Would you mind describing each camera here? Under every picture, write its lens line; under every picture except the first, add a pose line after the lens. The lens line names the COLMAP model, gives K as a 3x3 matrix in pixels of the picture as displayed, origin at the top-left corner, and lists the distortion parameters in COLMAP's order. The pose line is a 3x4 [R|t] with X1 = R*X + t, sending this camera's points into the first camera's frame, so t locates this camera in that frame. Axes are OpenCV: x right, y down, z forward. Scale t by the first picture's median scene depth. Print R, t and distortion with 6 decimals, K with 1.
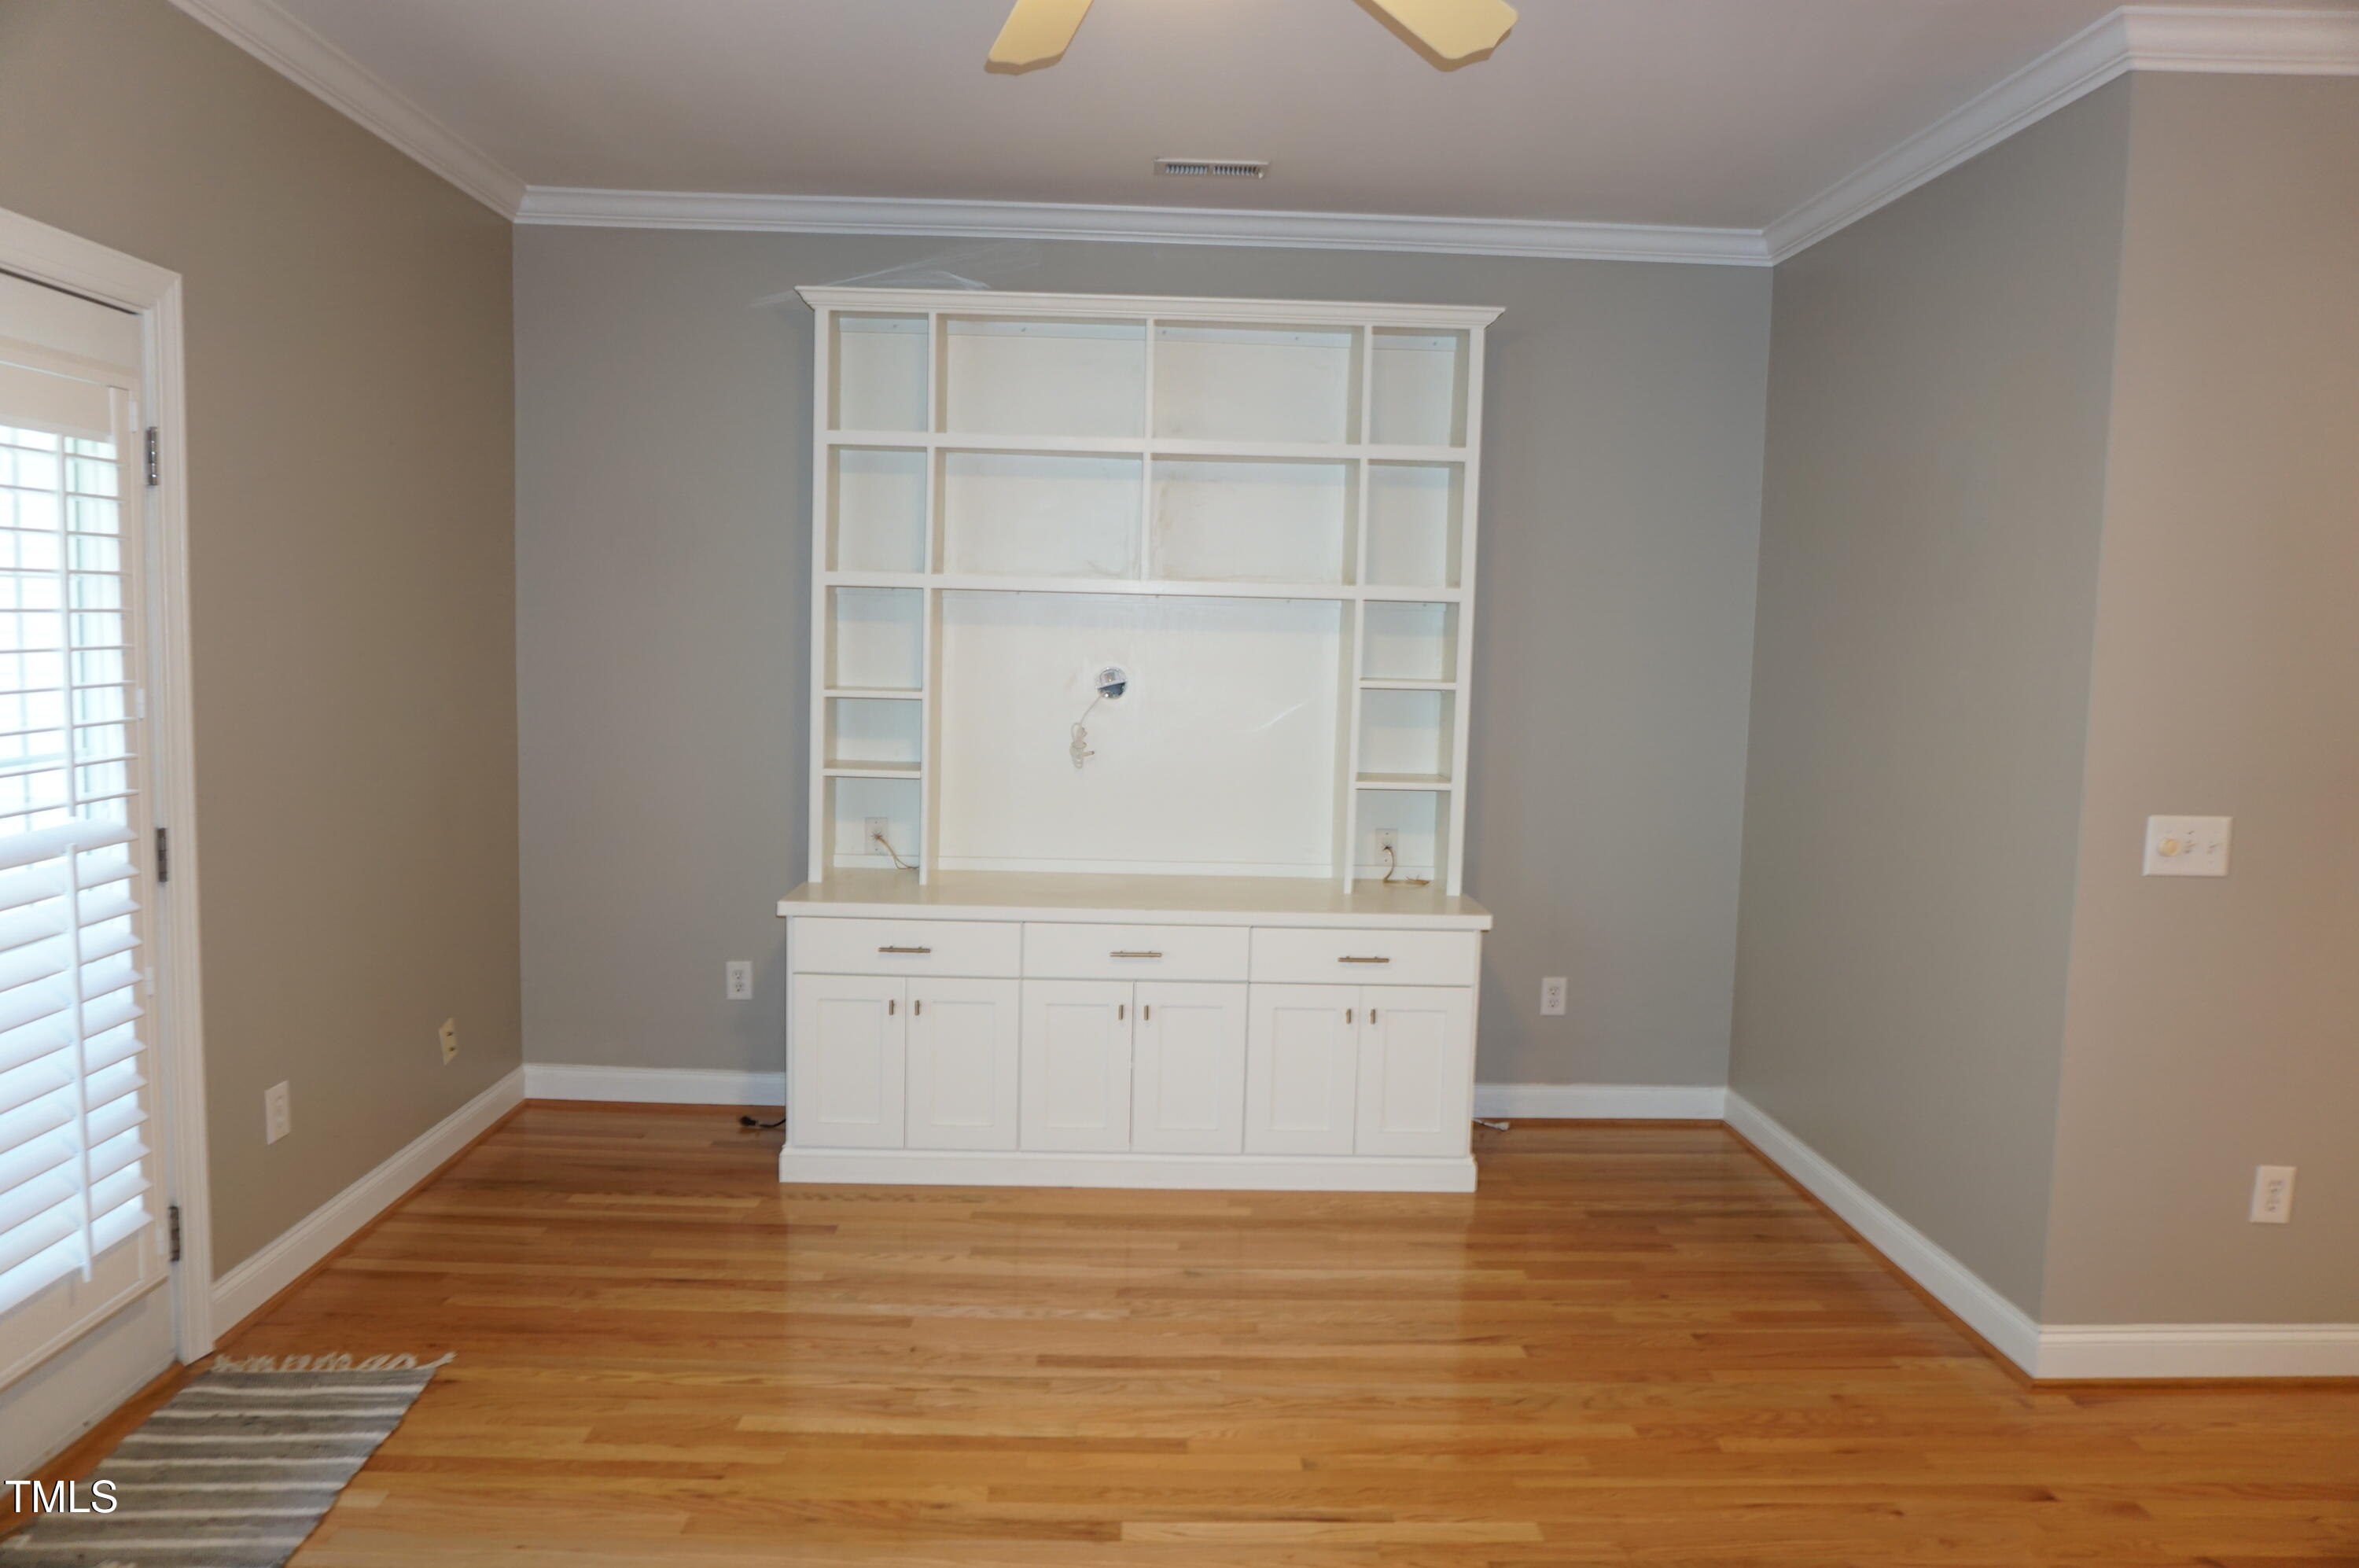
lens RADIAL K [[1562.2, 0, 1175.8], [0, 1562.2, 772.7], [0, 0, 1]] dist [-0.053516, 0.033976]
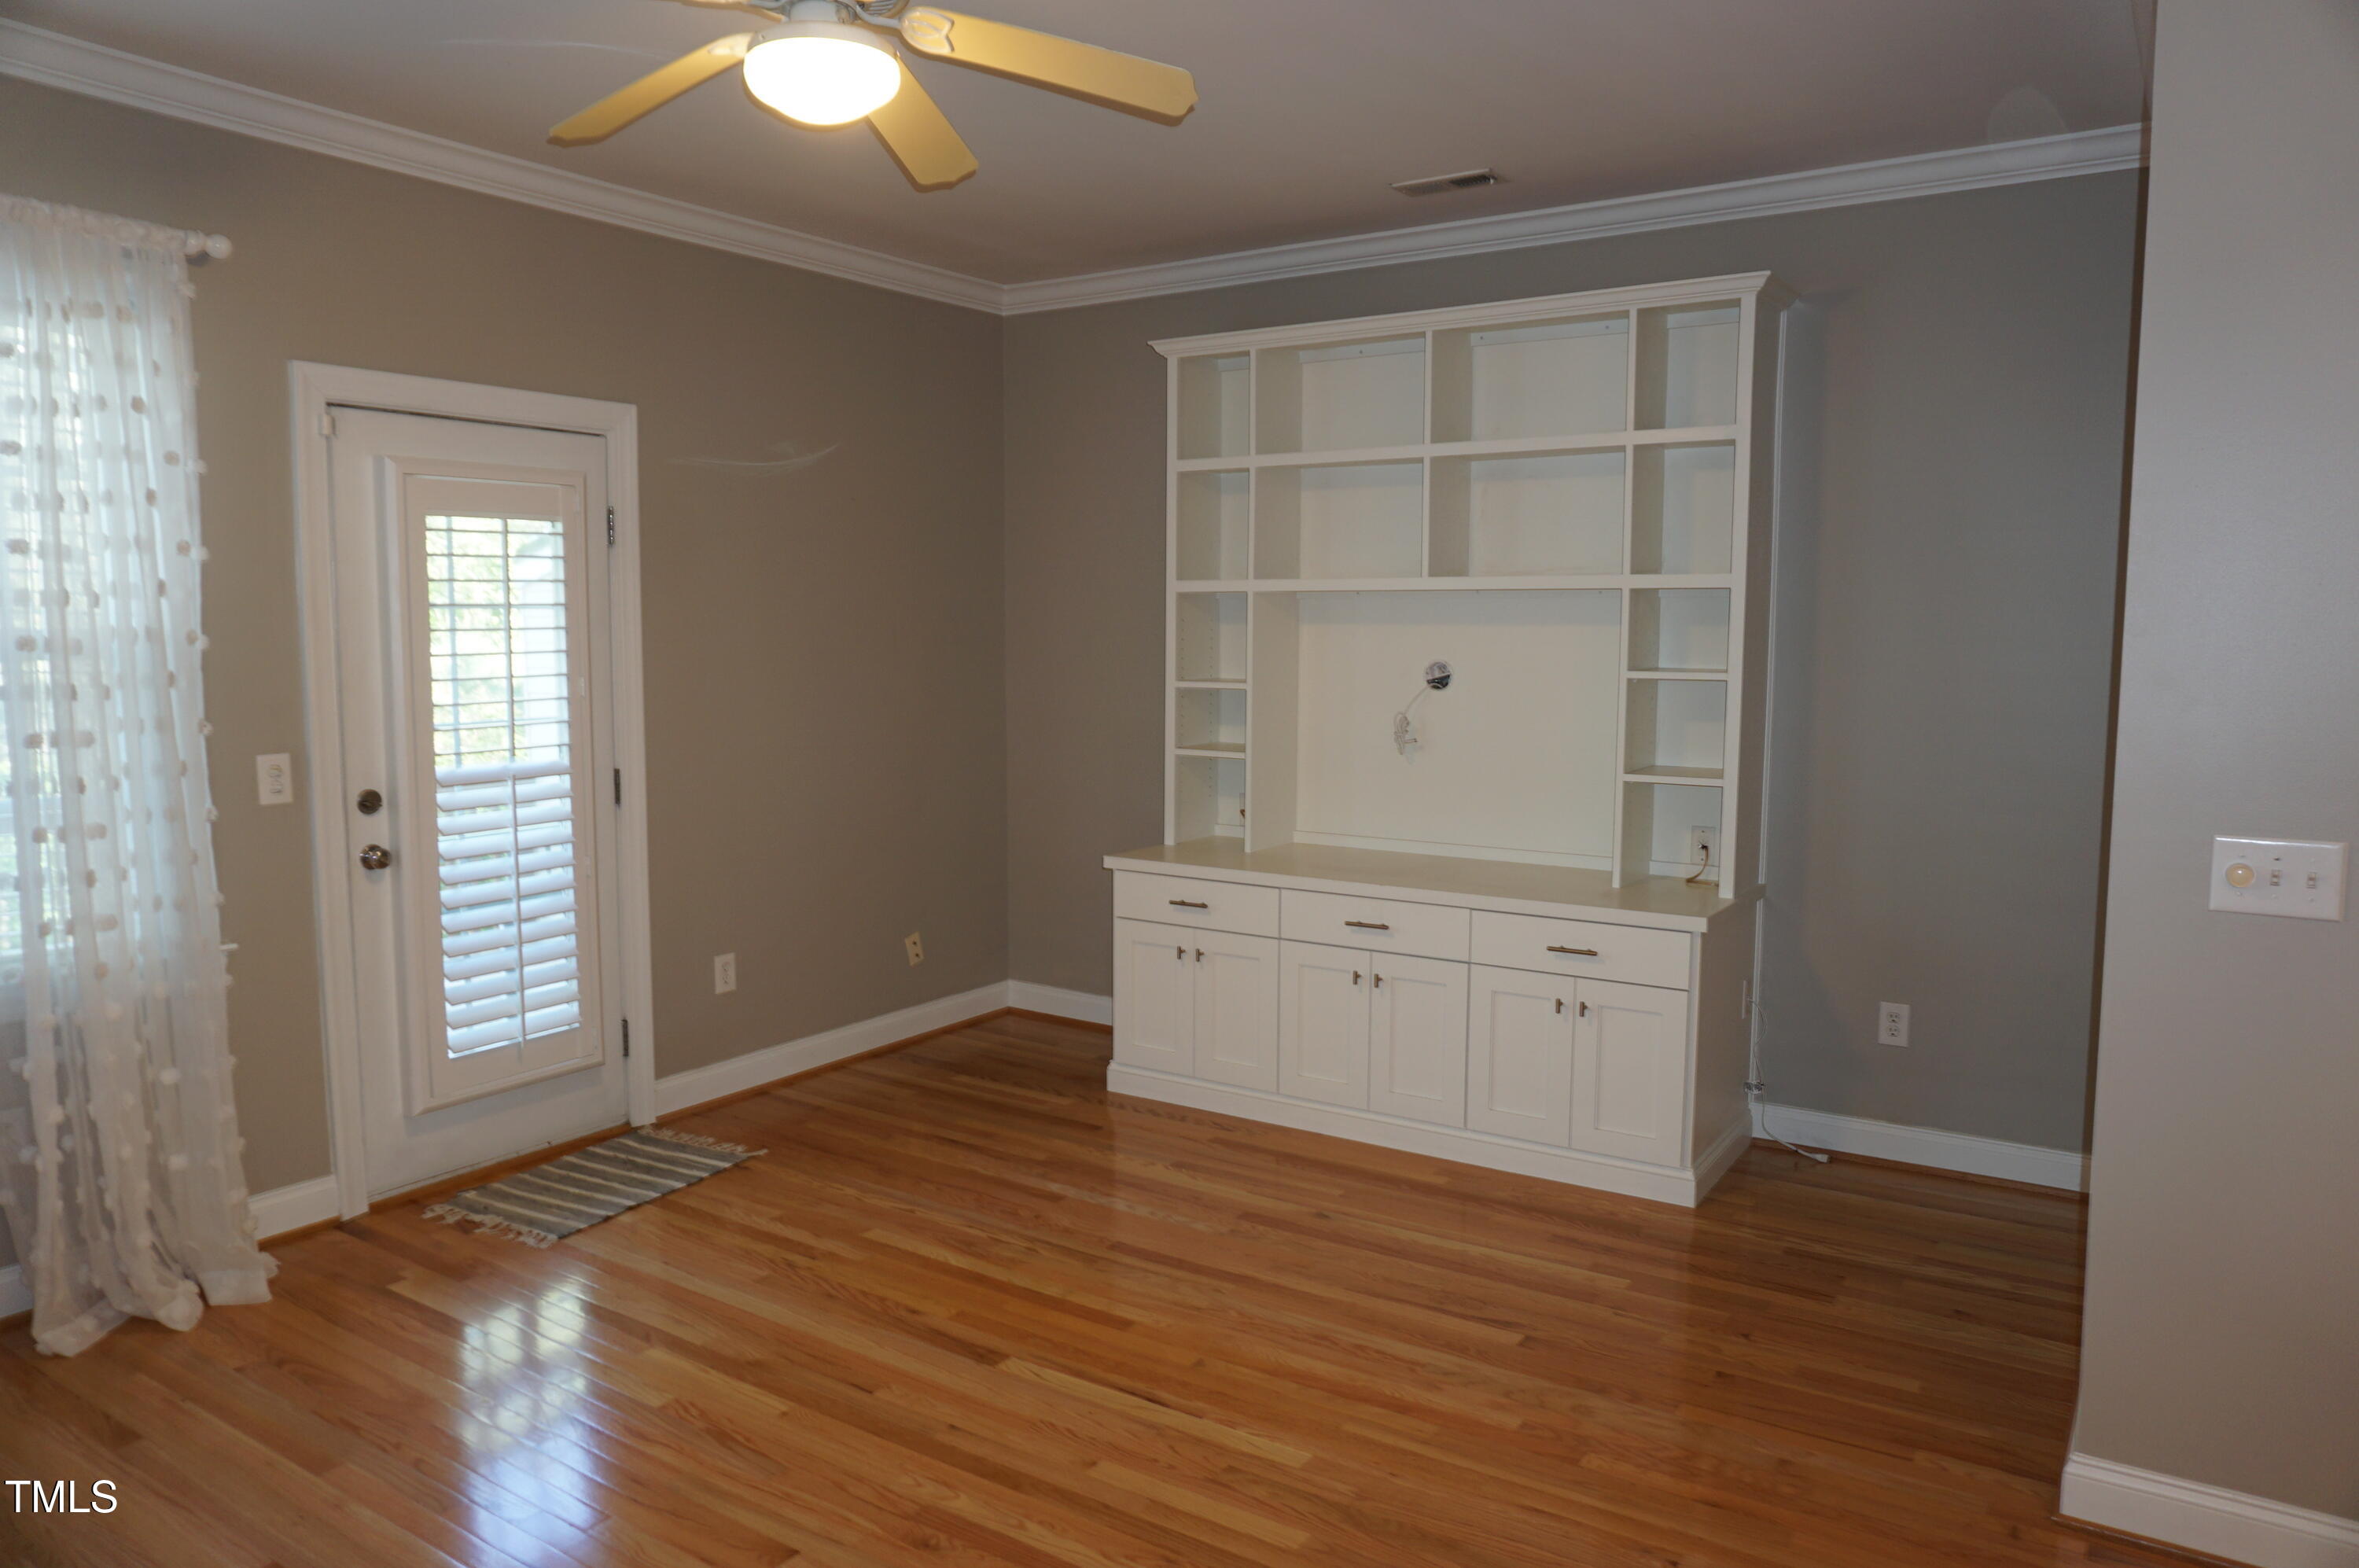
lens RADIAL K [[1562.2, 0, 1175.6], [0, 1562.2, 768.2], [0, 0, 1]] dist [-0.053516, 0.033976]
pose [[0.817582, 0.029708, -0.575046, 0.488681], [-0.032249, 0.999463, 0.005784, 0.005809], [0.574909, 0.013816, 0.818101, 0.042285]]
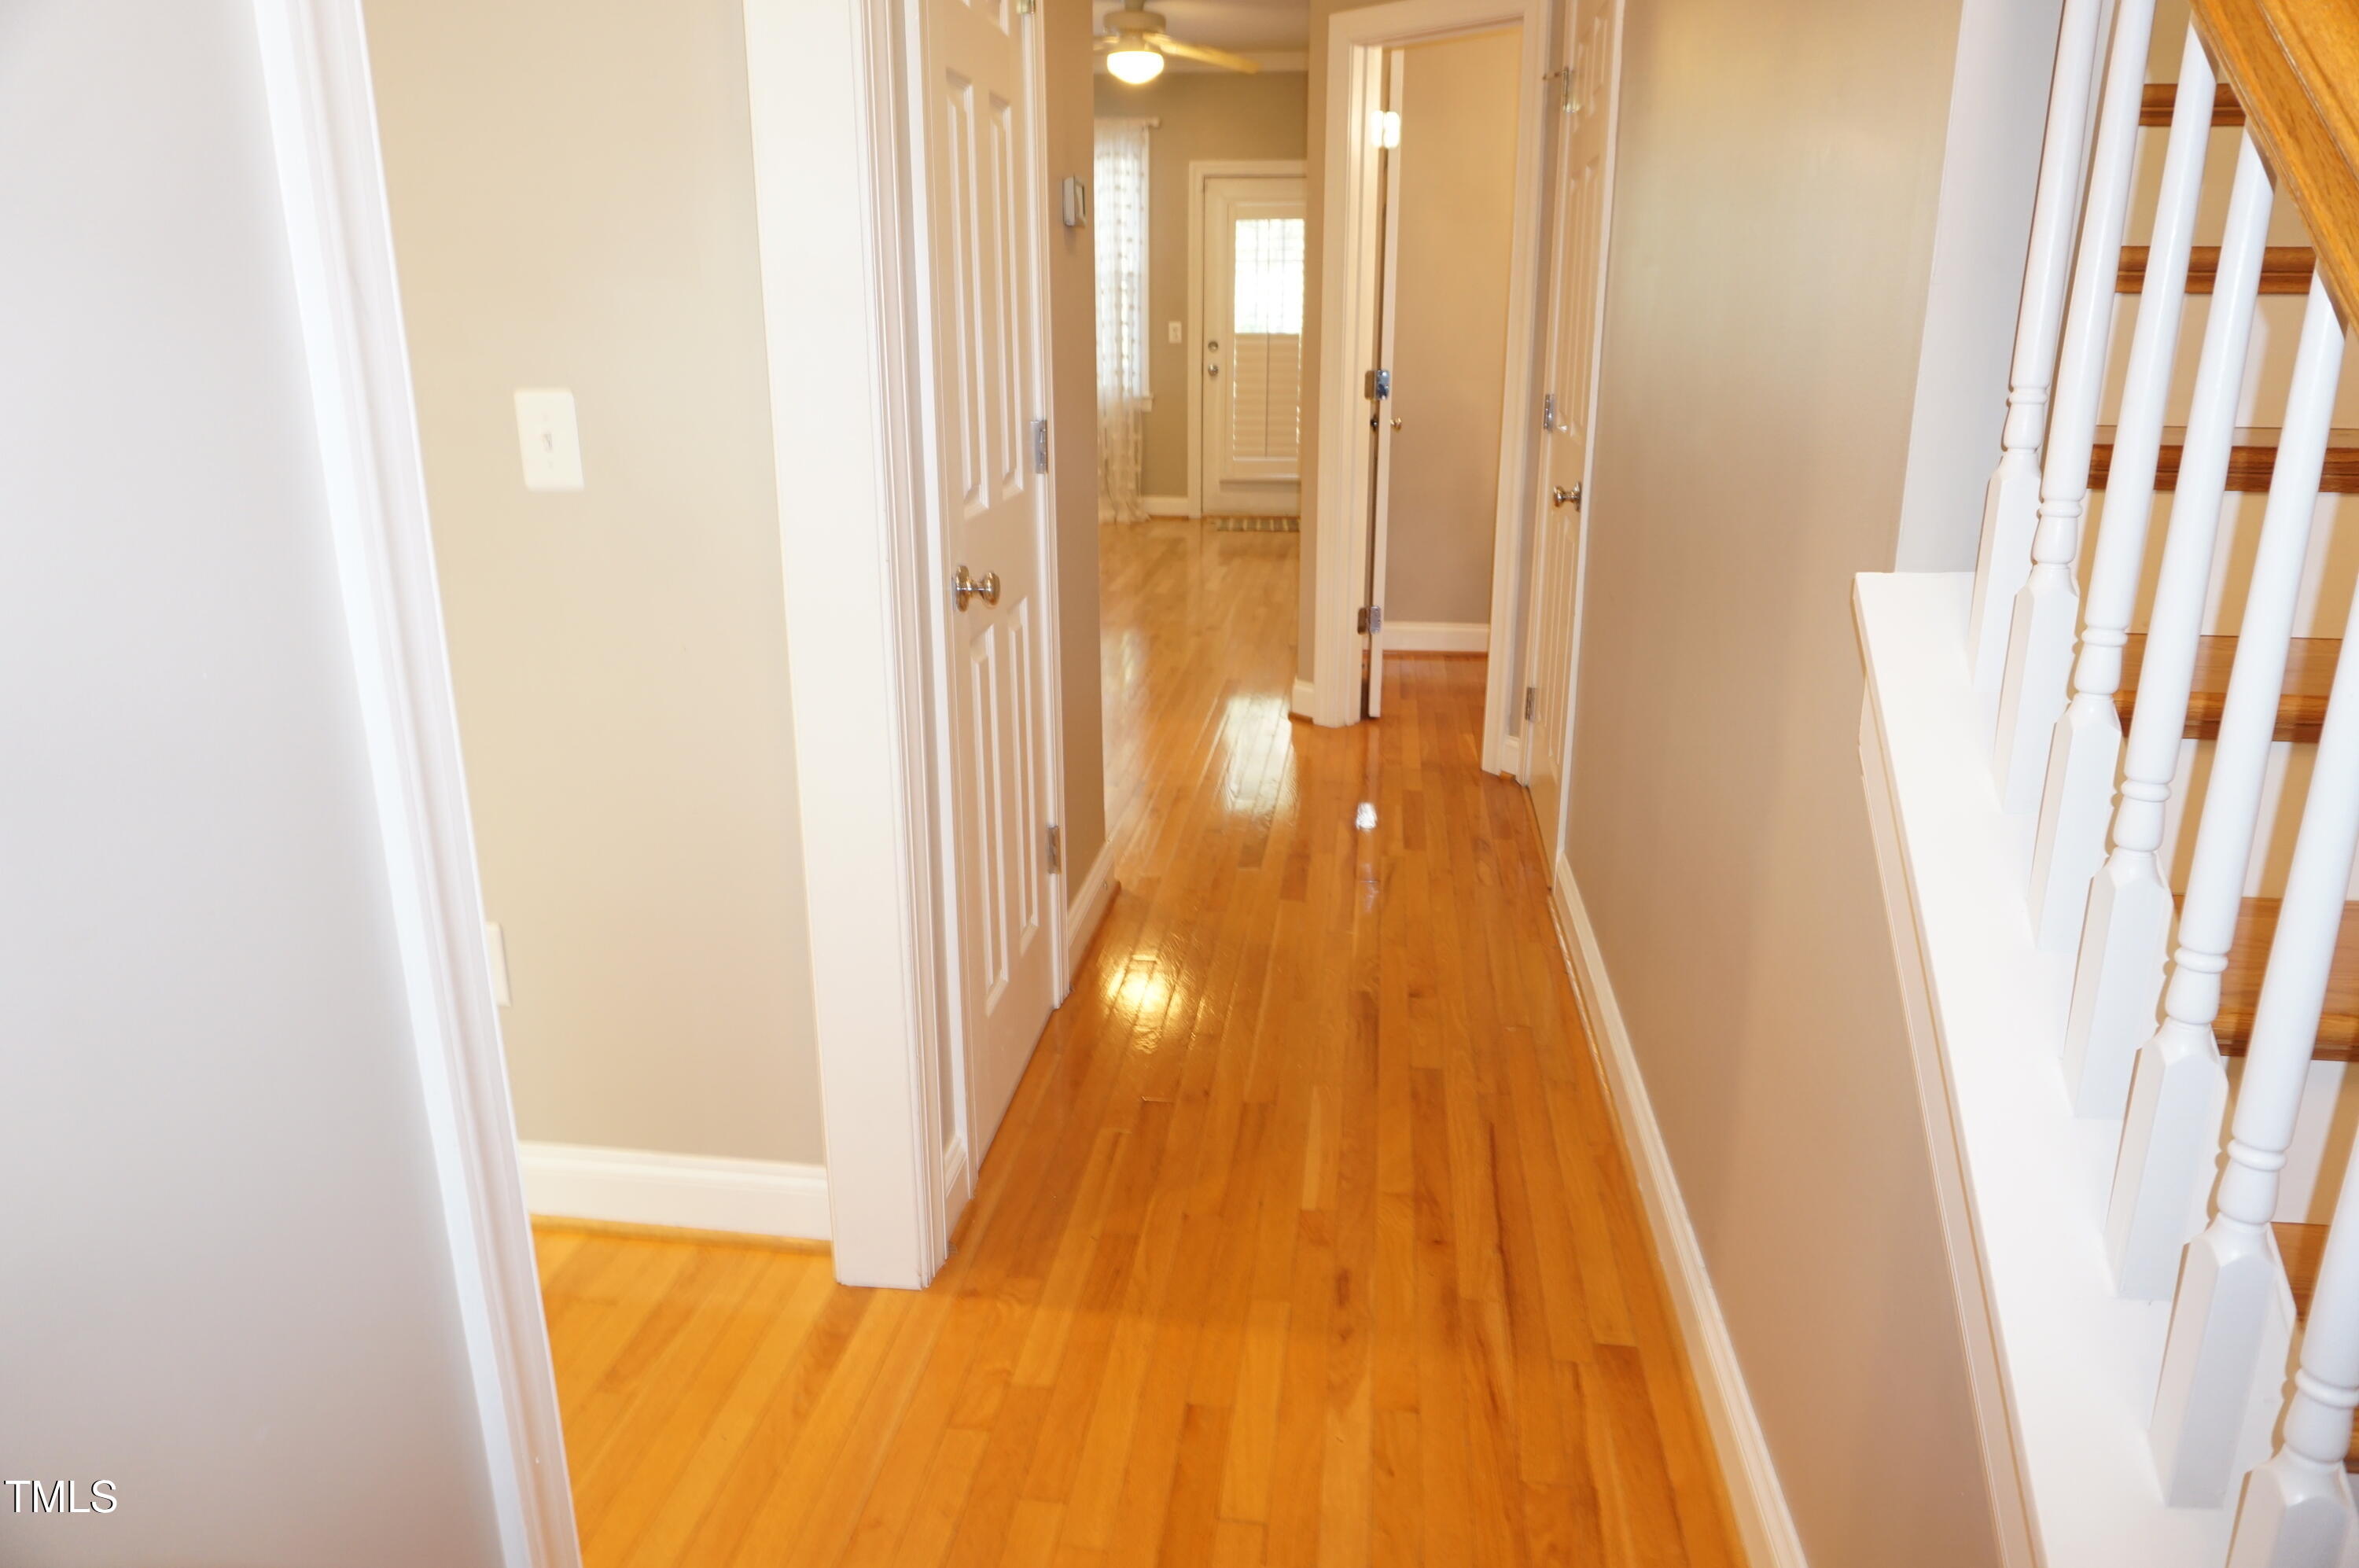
lens RADIAL K [[1562.2, 0, 1180.1], [0, 1562.2, 783.6], [0, 0, 1]] dist [-0.053516, 0.033976]
pose [[-0.168078, 0.255298, -0.952141, 1.914396], [-0.096861, 0.956931, 0.273681, 0.042342], [0.981004, 0.138225, -0.136110, 0.880811]]
